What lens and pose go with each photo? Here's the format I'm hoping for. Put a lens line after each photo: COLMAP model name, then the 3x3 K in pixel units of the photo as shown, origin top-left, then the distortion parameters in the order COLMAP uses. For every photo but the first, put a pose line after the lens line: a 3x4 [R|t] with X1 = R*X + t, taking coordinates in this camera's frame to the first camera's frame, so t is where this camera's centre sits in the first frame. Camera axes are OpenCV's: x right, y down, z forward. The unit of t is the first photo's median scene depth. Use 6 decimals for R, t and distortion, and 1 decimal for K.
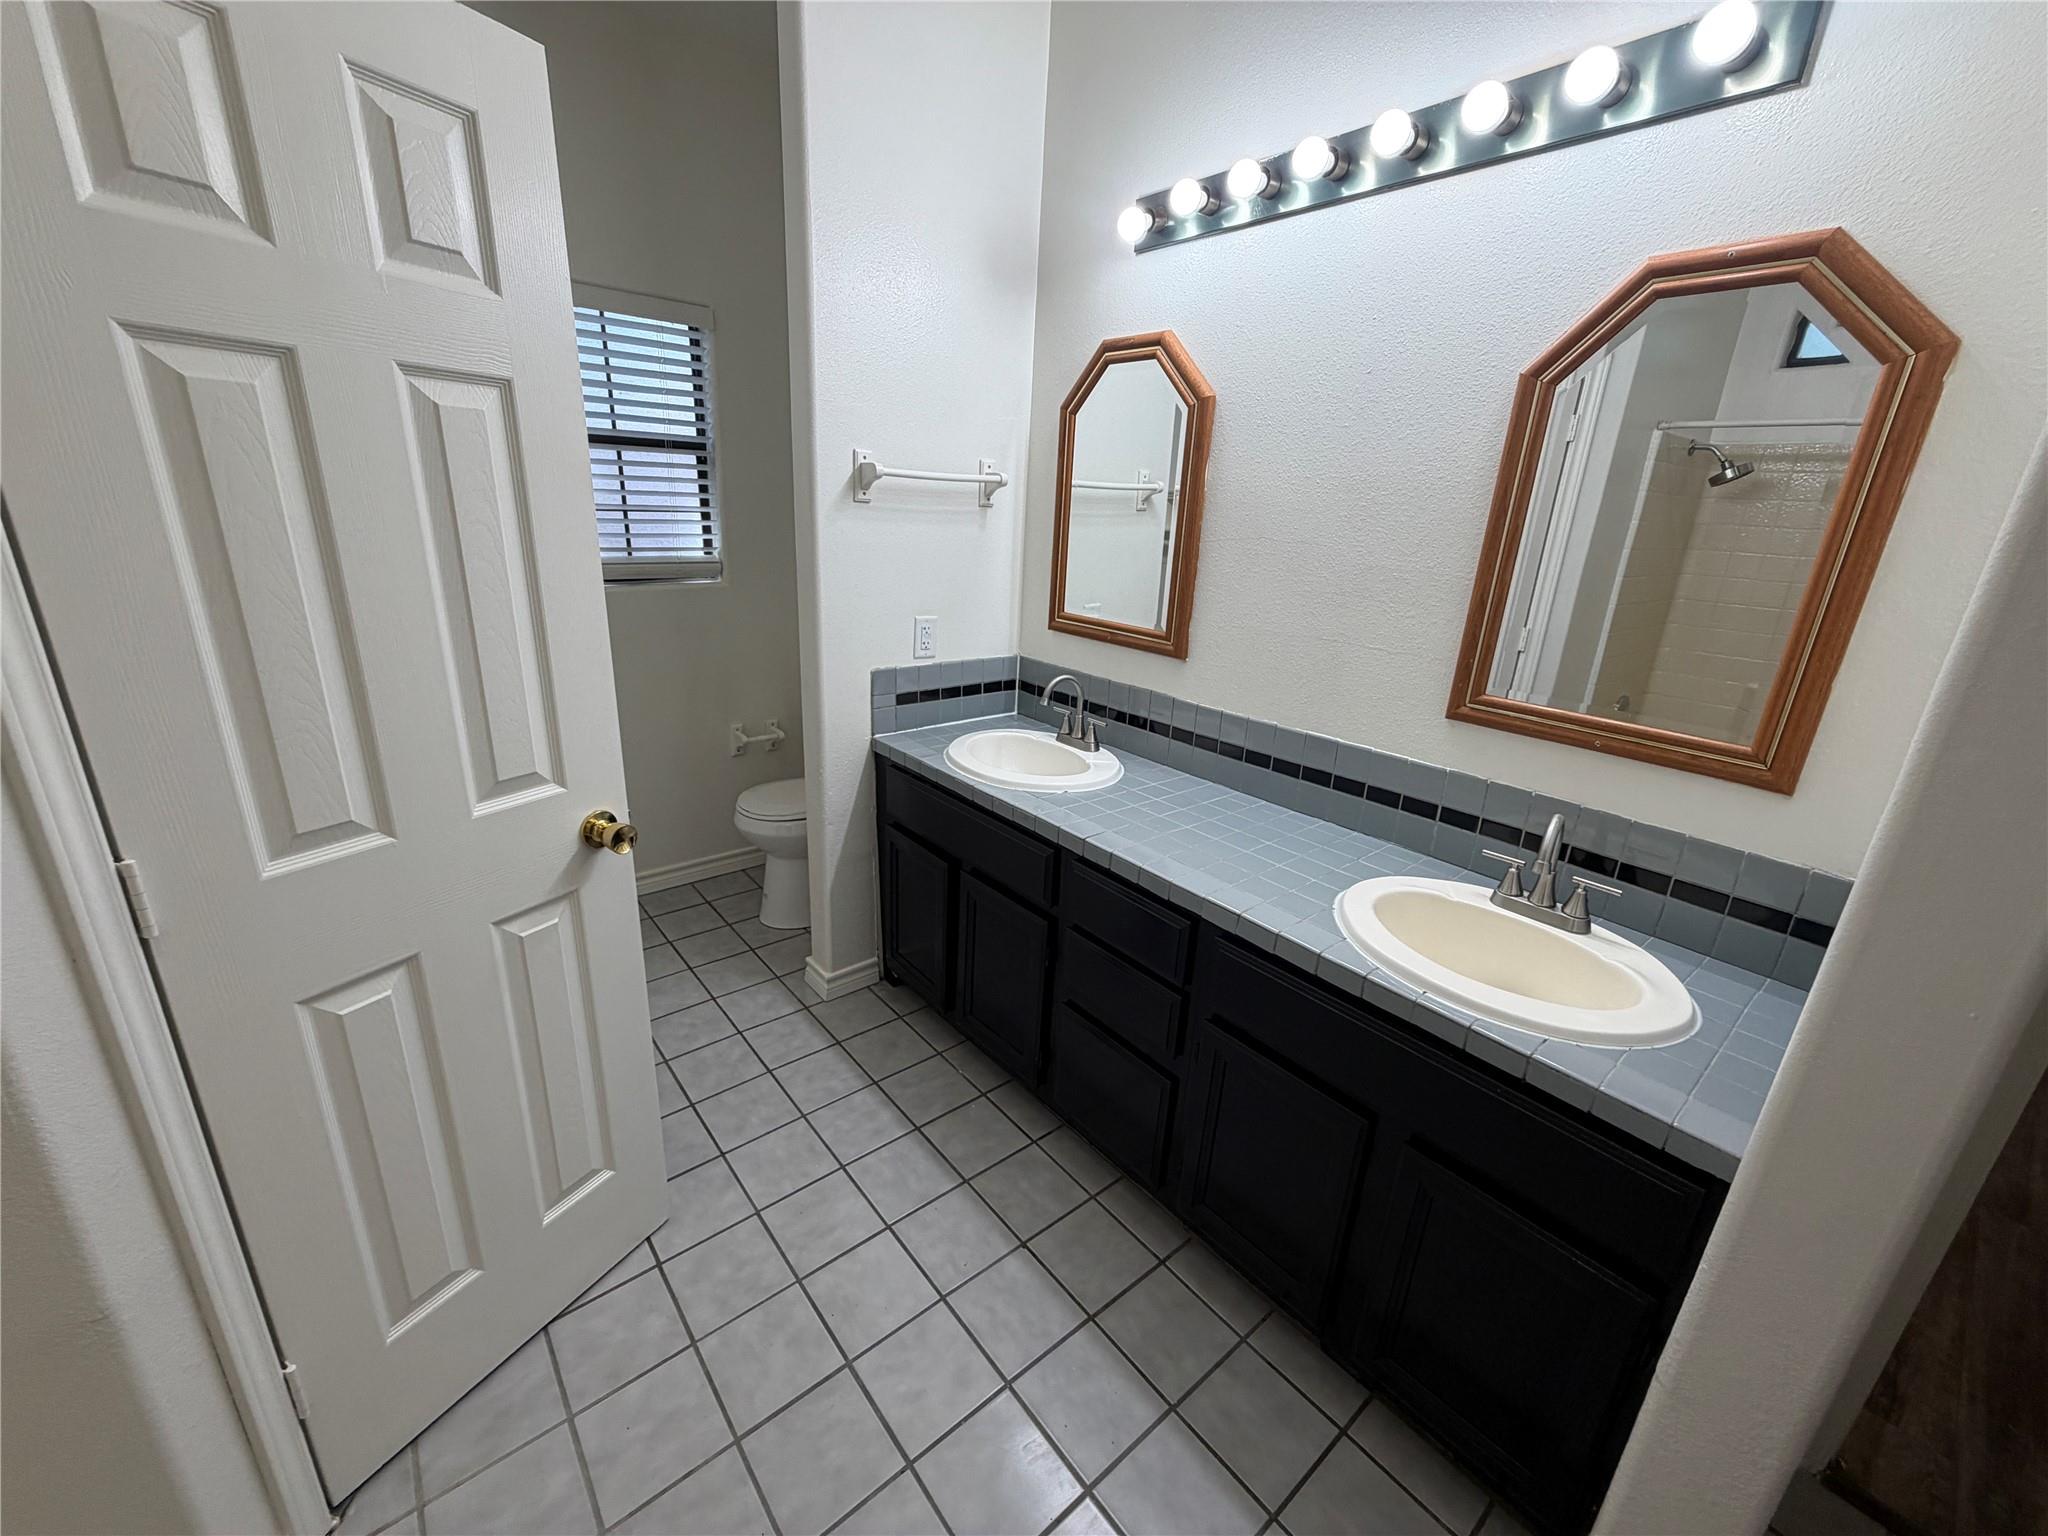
lens RADIAL K [[816.5, 0, 1020.4], [0, 816.5, 767.3], [0, 0, 1]] dist [-0.000582, 0.000354]
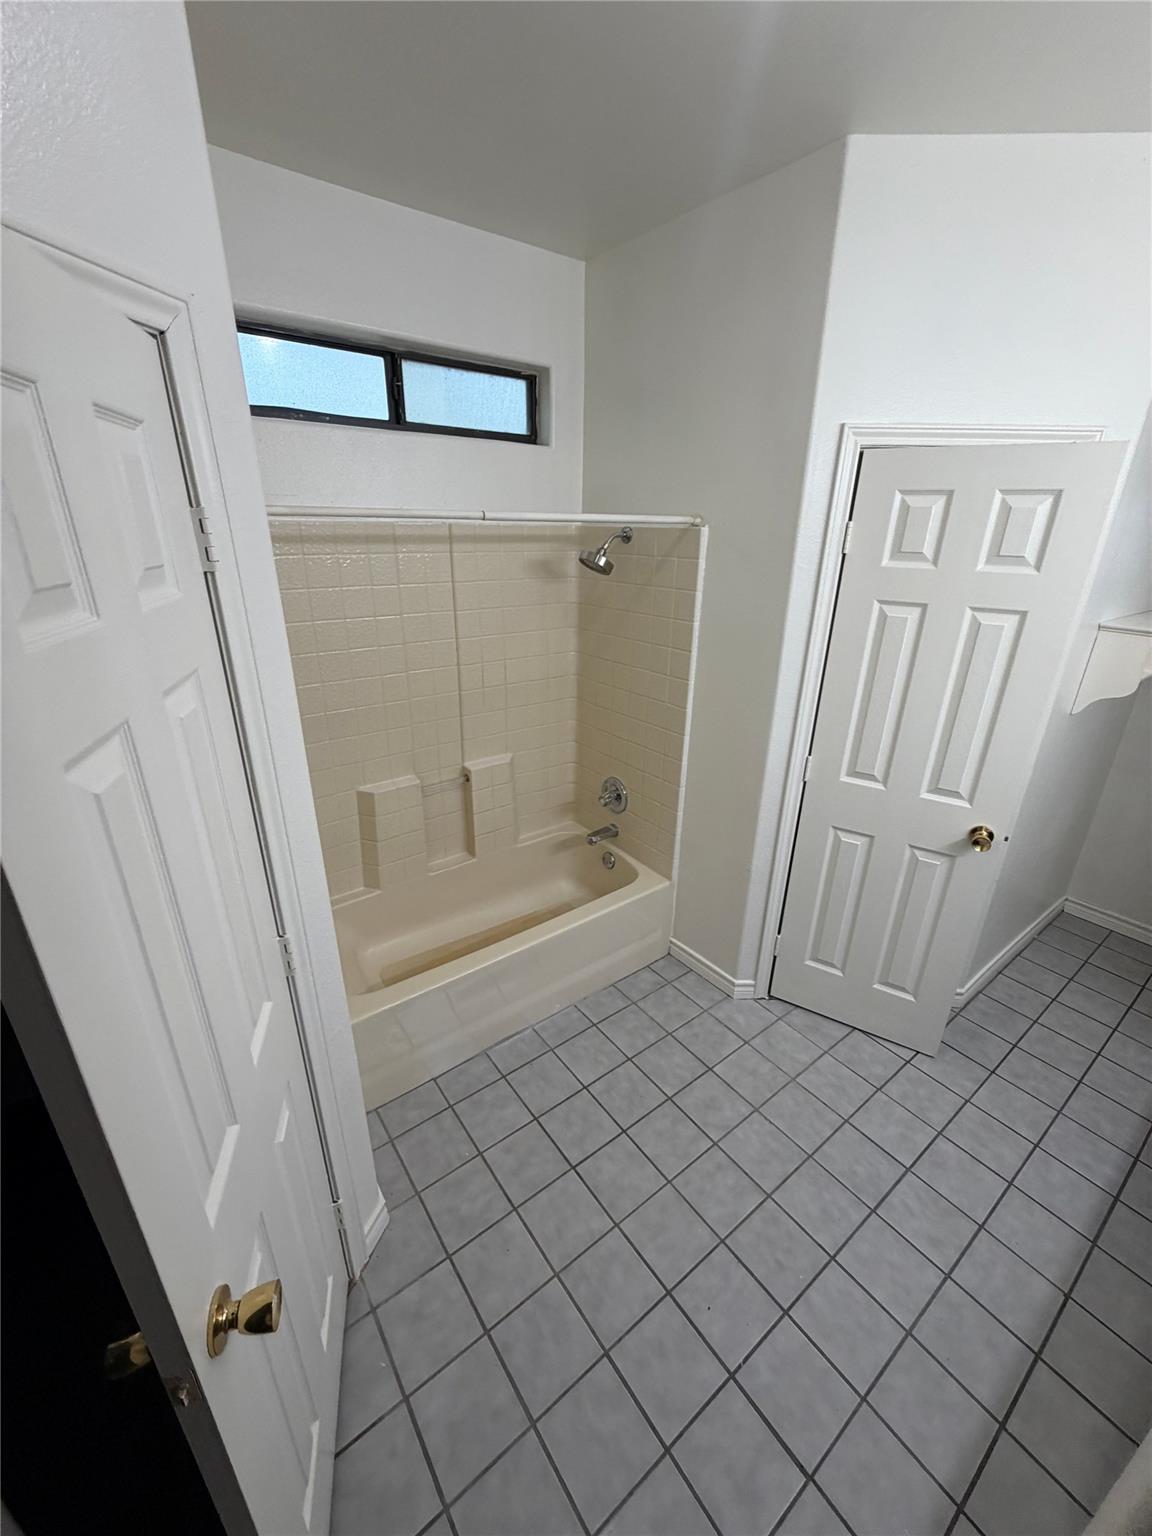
lens RADIAL K [[612.4, 0, 575.0], [0, 612.4, 768.5], [0, 0, 1]] dist [-0.000582, 0.000354]
pose [[-0.043392, 0.332356, -0.942155, 0.851642], [-0.333582, 0.884102, 0.327240, -0.223178], [0.941722, 0.328486, 0.072505, -0.026273]]
